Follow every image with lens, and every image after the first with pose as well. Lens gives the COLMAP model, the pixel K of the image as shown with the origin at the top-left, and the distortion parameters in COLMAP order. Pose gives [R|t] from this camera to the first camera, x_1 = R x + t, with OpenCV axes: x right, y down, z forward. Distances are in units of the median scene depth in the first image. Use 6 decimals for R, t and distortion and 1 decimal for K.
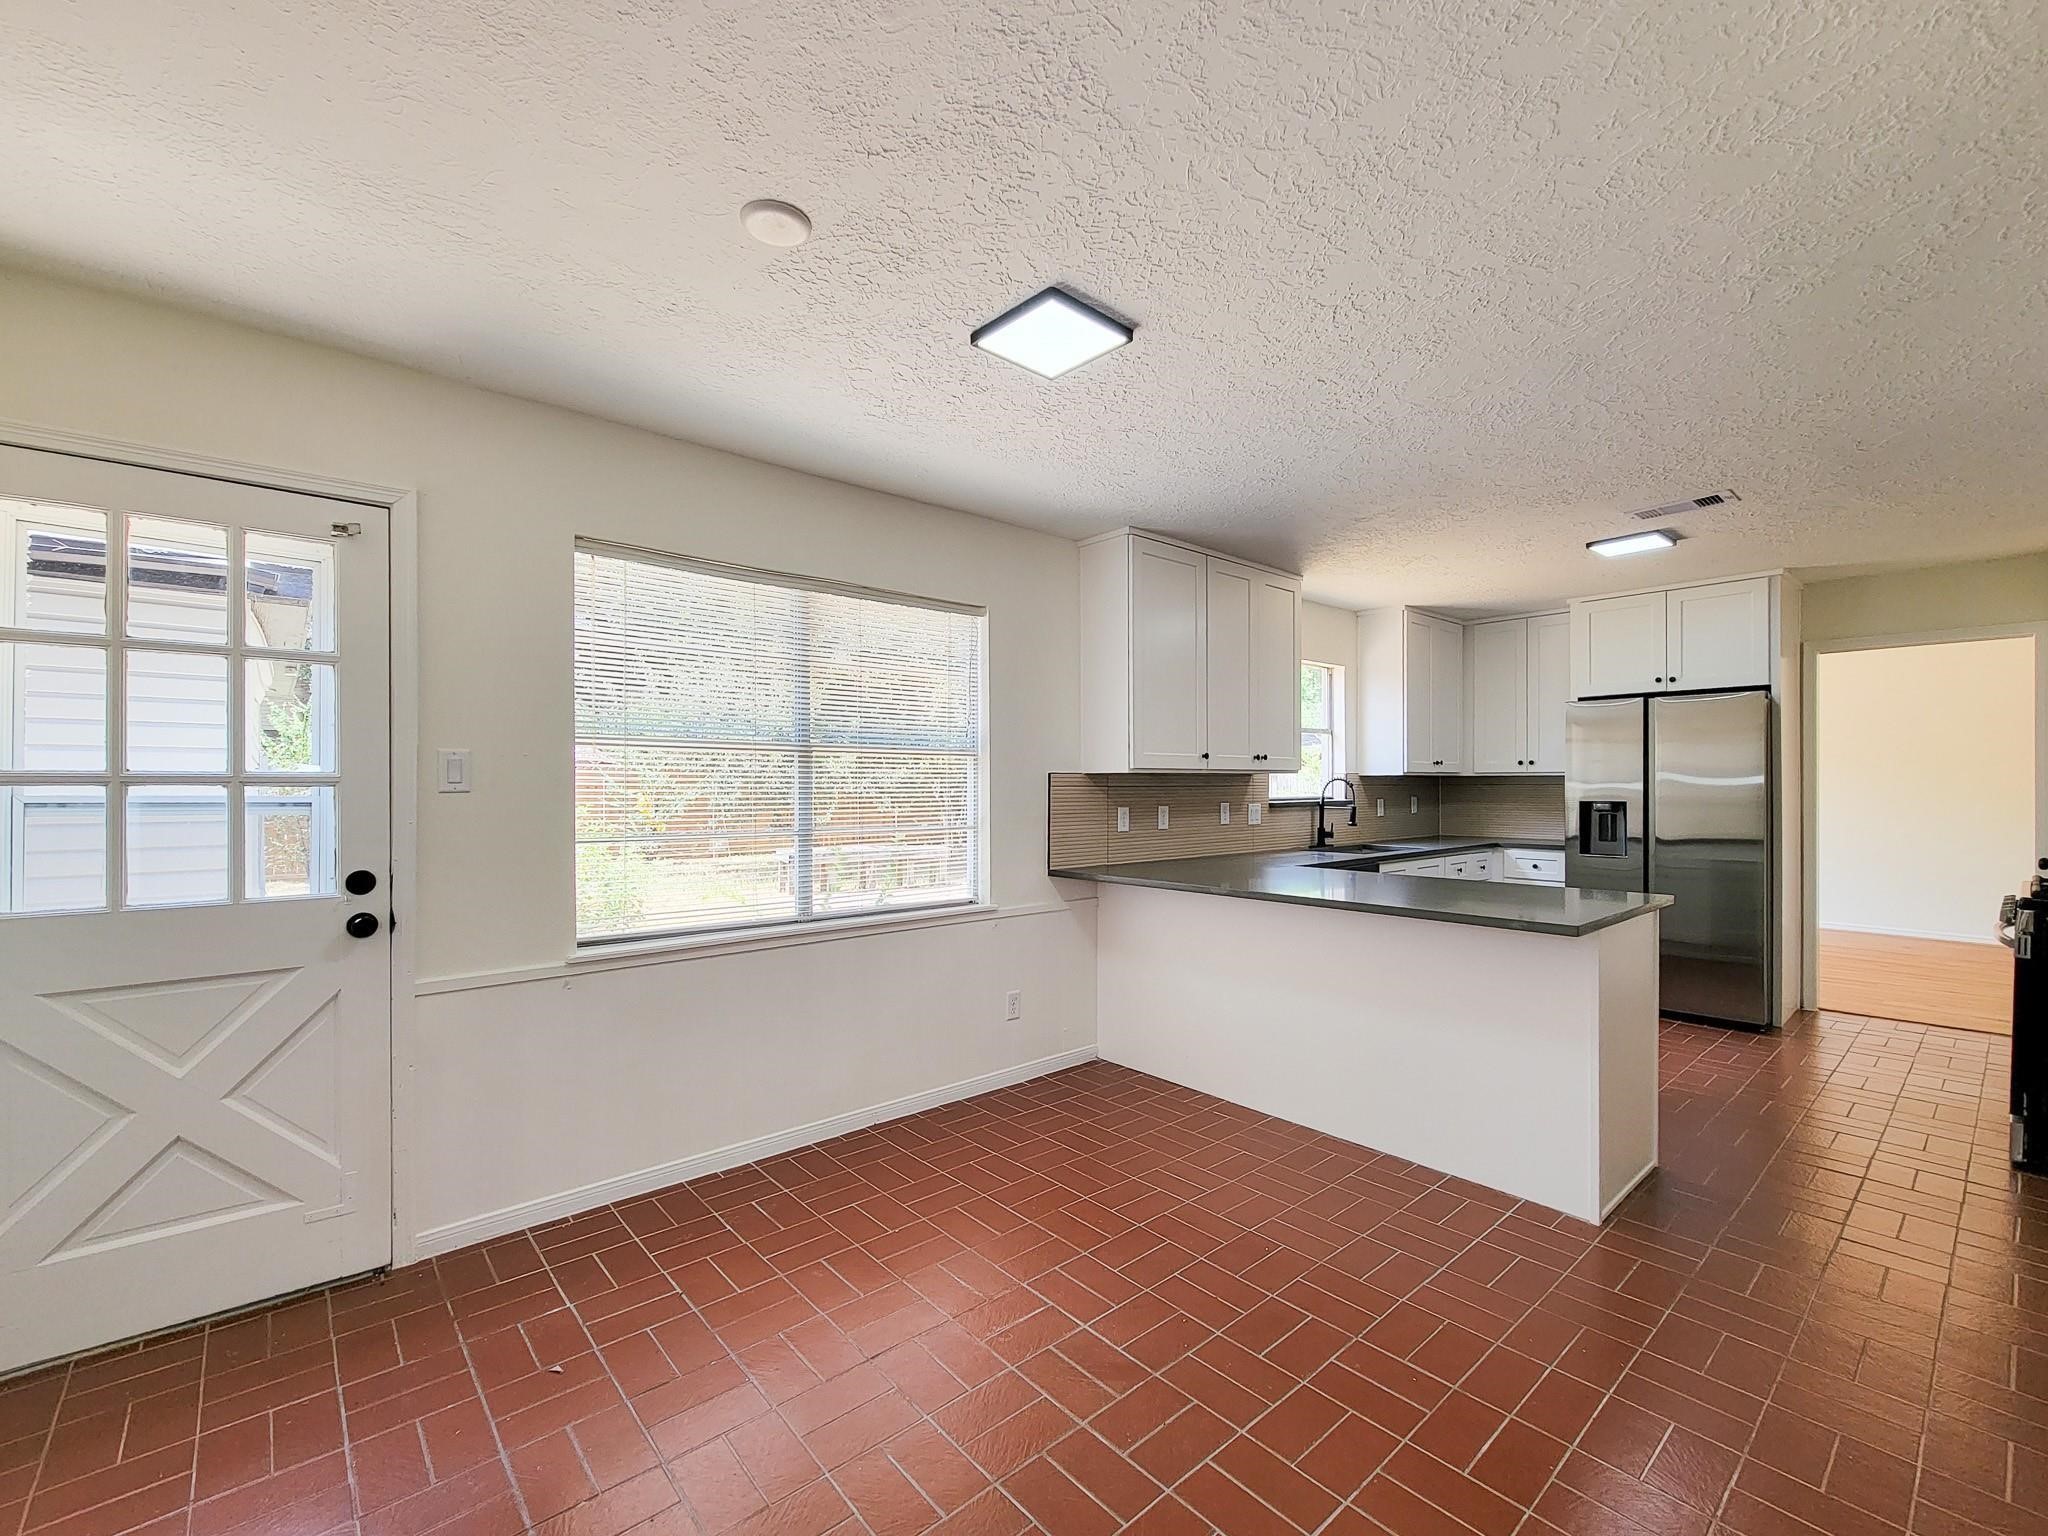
lens RADIAL K [[880.7, 0, 1027.4], [0, 880.7, 802.6], [0, 0, 1]] dist [0.022140, -0.000054]
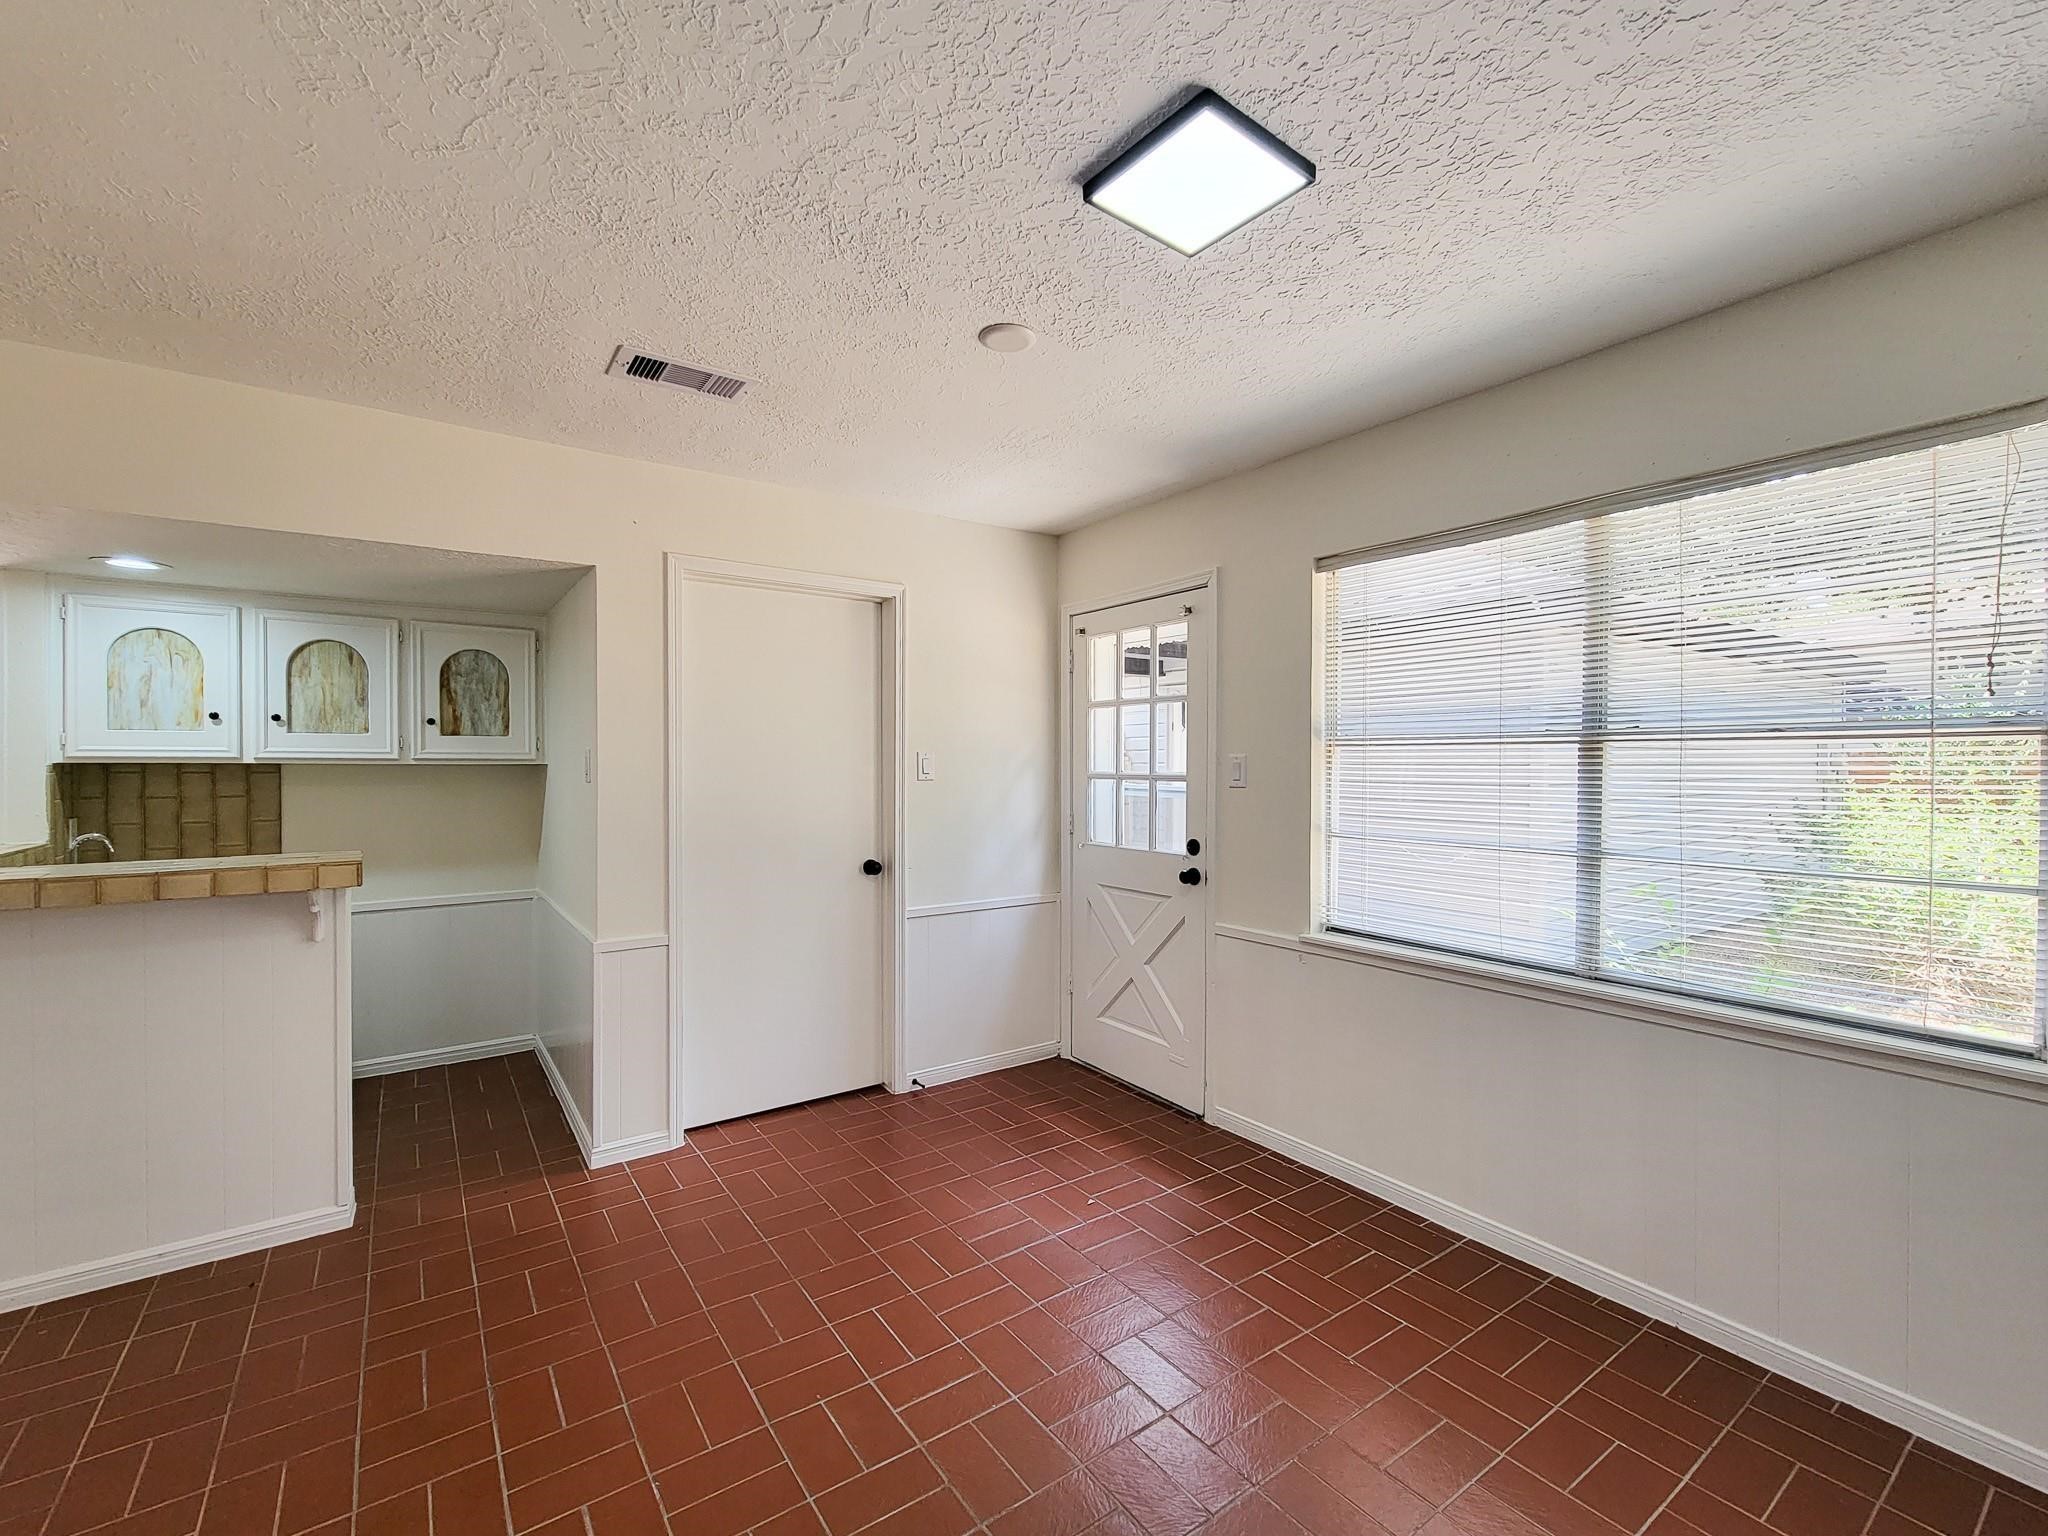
lens RADIAL K [[853.6, 0, 1019.7], [0, 853.6, 785.6], [0, 0, 1]] dist [0.000164, -0.000108]
pose [[-0.087094, 0.022684, -0.995942, 0.320110], [-0.022993, 0.999429, 0.024774, -0.018847], [0.995935, 0.025058, -0.086523, 0.395090]]
